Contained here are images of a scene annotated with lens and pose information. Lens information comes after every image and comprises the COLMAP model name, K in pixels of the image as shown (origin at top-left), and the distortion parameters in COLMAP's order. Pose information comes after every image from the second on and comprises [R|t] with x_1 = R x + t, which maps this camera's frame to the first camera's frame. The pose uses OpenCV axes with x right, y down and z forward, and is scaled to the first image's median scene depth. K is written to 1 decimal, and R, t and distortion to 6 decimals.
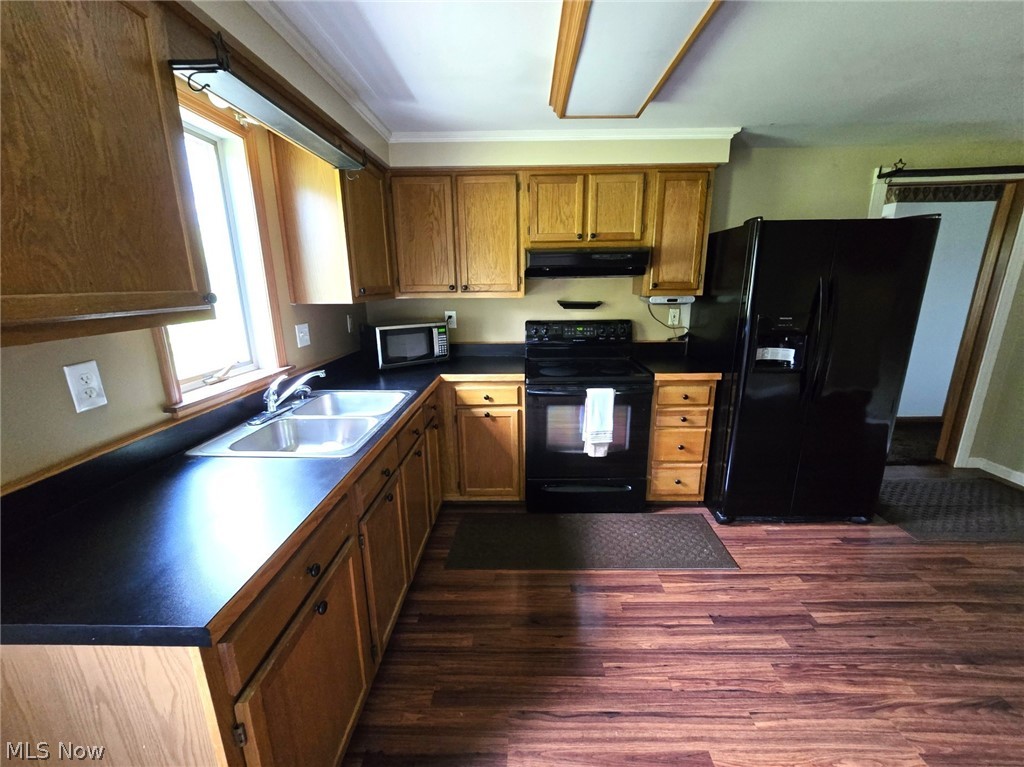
lens RADIAL K [[423.8, 0, 510.1], [0, 423.8, 386.6], [0, 0, 1]] dist [-0.001126, 0.000749]
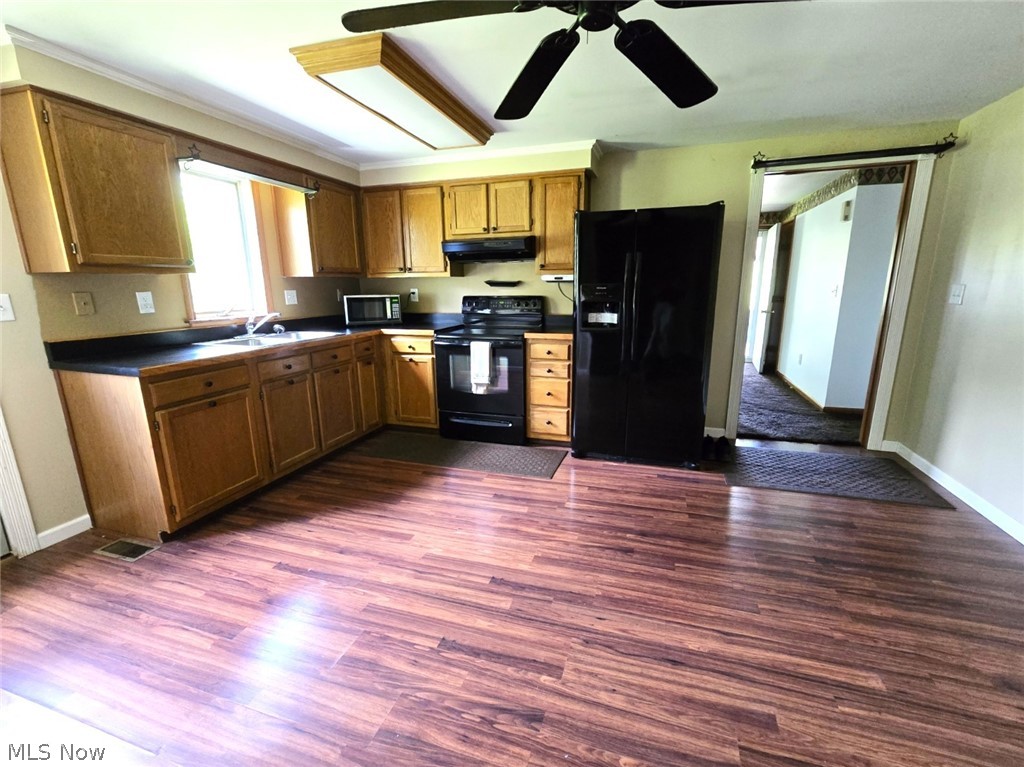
lens RADIAL K [[452.6, 0, 511.9], [0, 452.6, 386.3], [0, 0, 1]] dist [-0.002027, 0.000560]
pose [[0.957226, 0.065993, -0.281716, 0.695889], [-0.071730, 0.997373, -0.010089, 0.146423], [0.280310, 0.029865, 0.959445, -0.330041]]
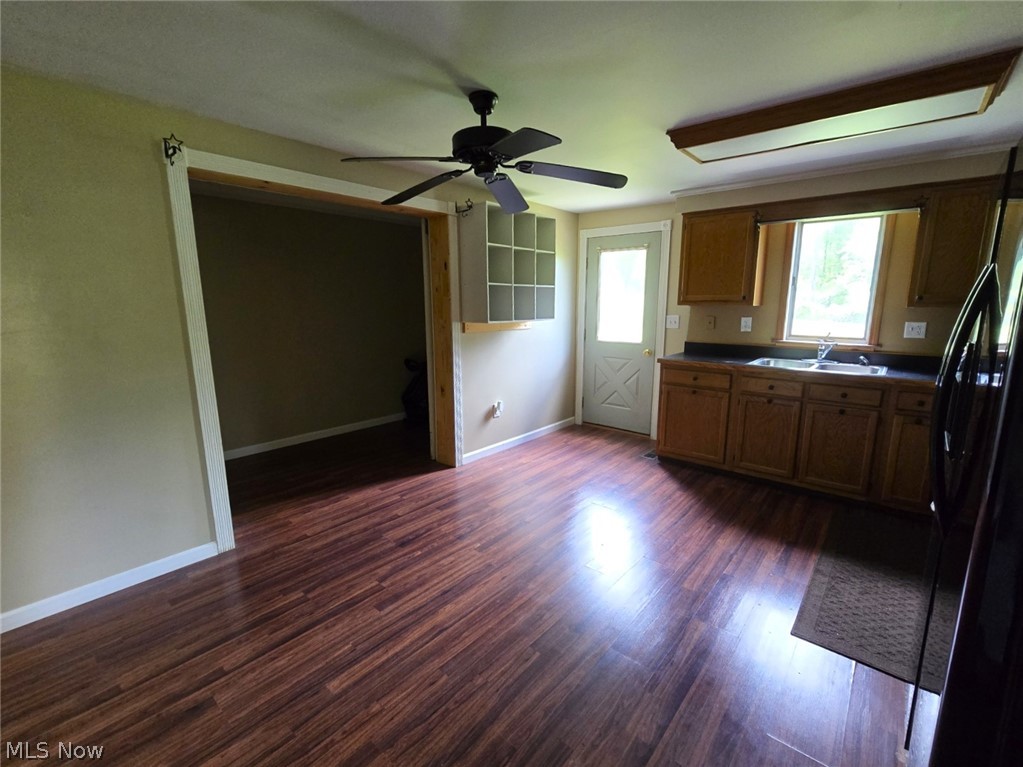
lens RADIAL K [[452.1, 0, 515.6], [0, 452.1, 386.7], [0, 0, 1]] dist [-0.002027, 0.000560]
pose [[-0.636211, 0.151045, -0.756585, 1.277314], [-0.183186, 0.923031, 0.338316, -0.183380], [0.749452, 0.353836, -0.559573, 0.799179]]
